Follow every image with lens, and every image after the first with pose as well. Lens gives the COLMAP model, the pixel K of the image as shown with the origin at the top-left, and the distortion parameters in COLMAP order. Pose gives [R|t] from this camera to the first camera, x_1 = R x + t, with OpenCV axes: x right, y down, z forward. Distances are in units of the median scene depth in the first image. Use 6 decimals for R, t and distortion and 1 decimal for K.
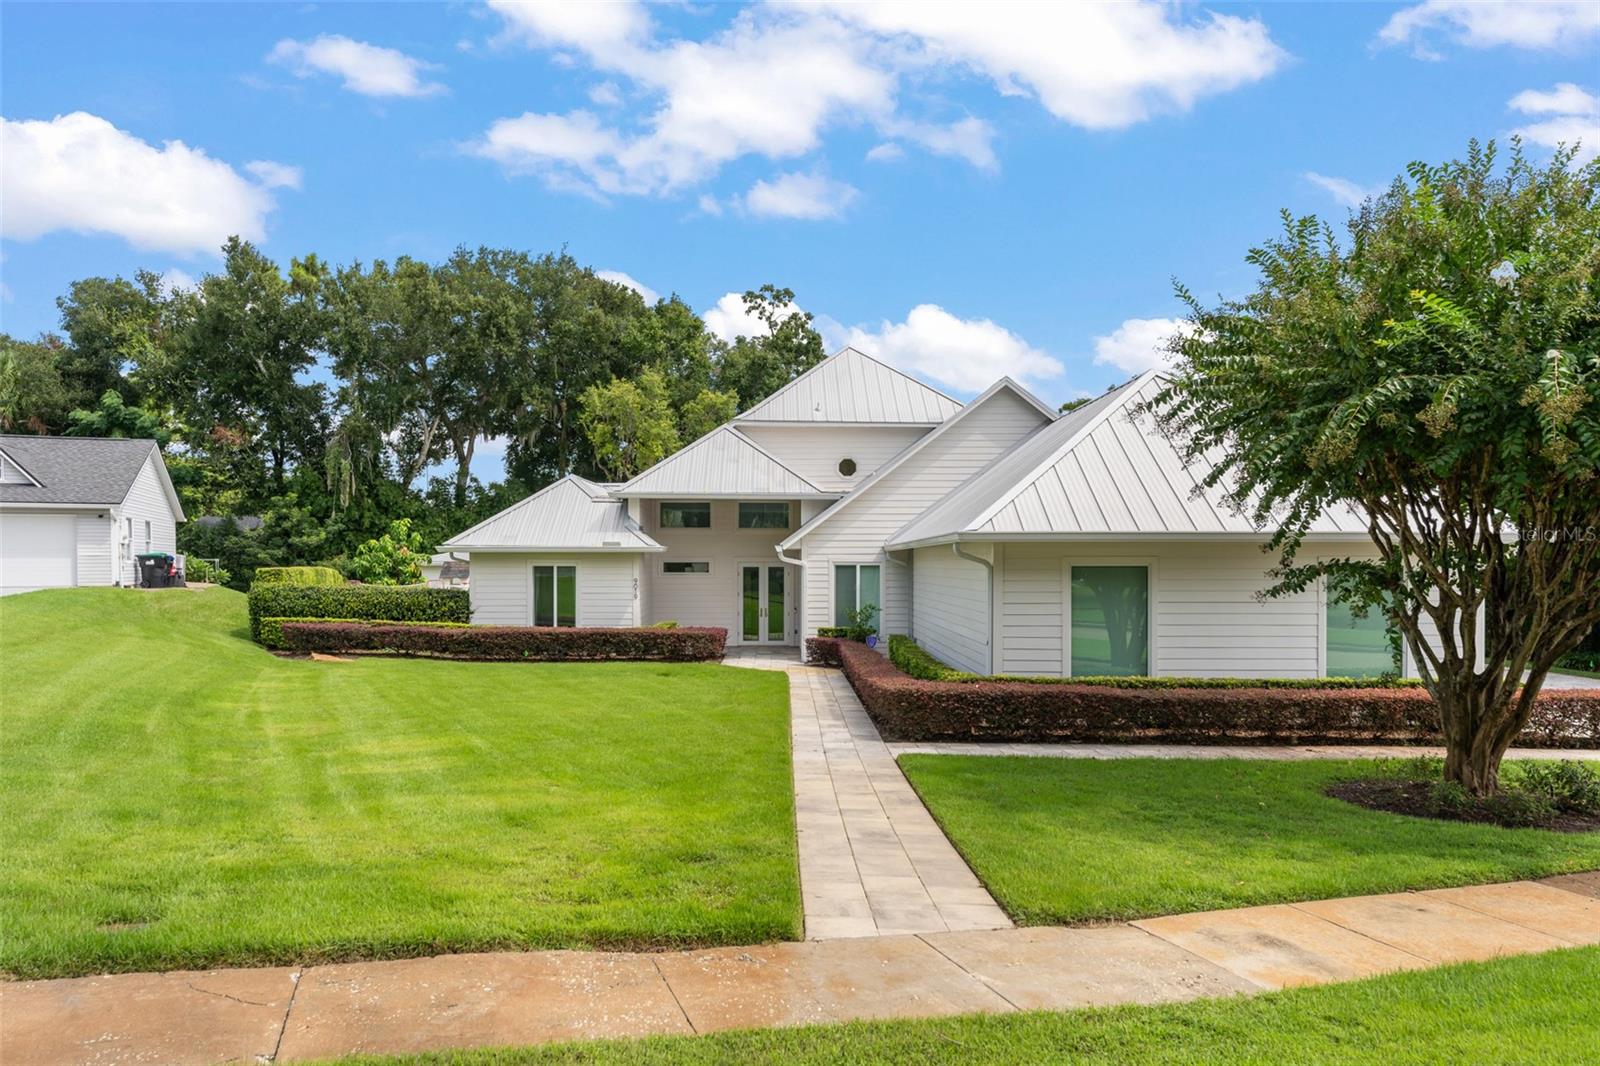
lens RADIAL K [[1077.4, 0, 799.2], [0, 1077.4, 542.5], [0, 0, 1]] dist [0.000939, -0.004052]
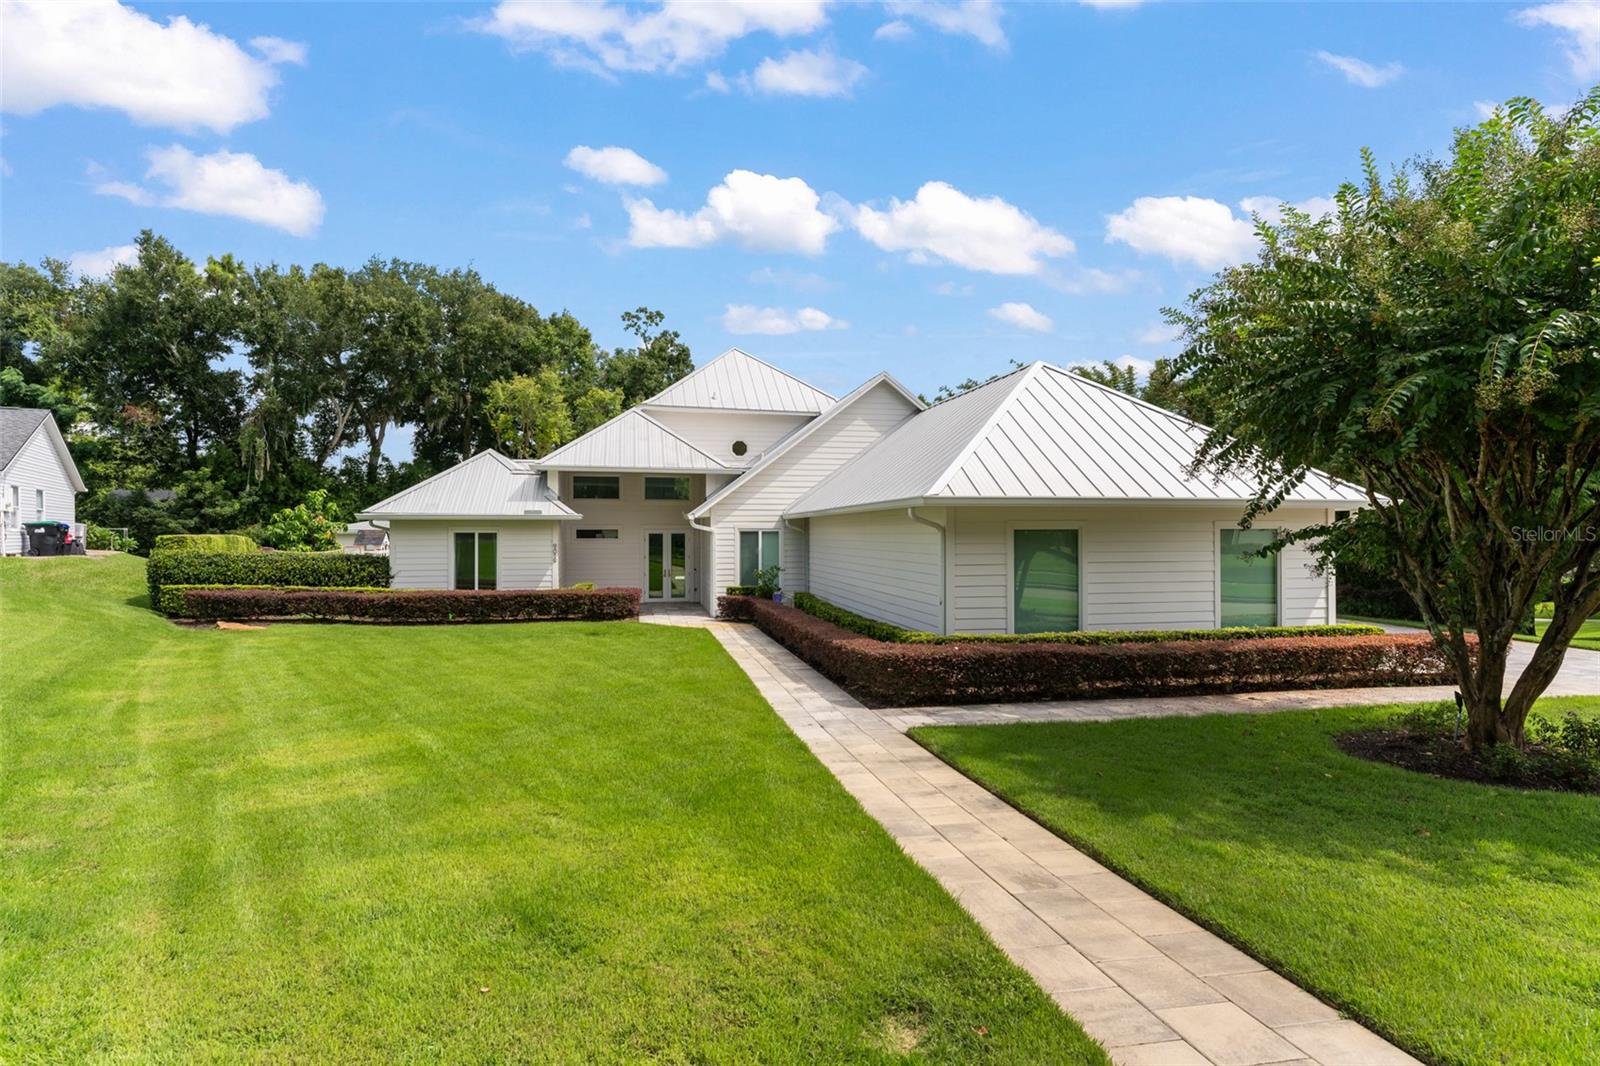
lens RADIAL K [[810.6, 0, 824.0], [0, 810.6, 509.7], [0, 0, 1]] dist [-0.005538, 0.002155]
pose [[0.978232, 0.003808, 0.207478, -0.050195], [-0.002008, 0.999959, -0.008885, 0.004822], [-0.207504, 0.008275, 0.978199, 0.126566]]
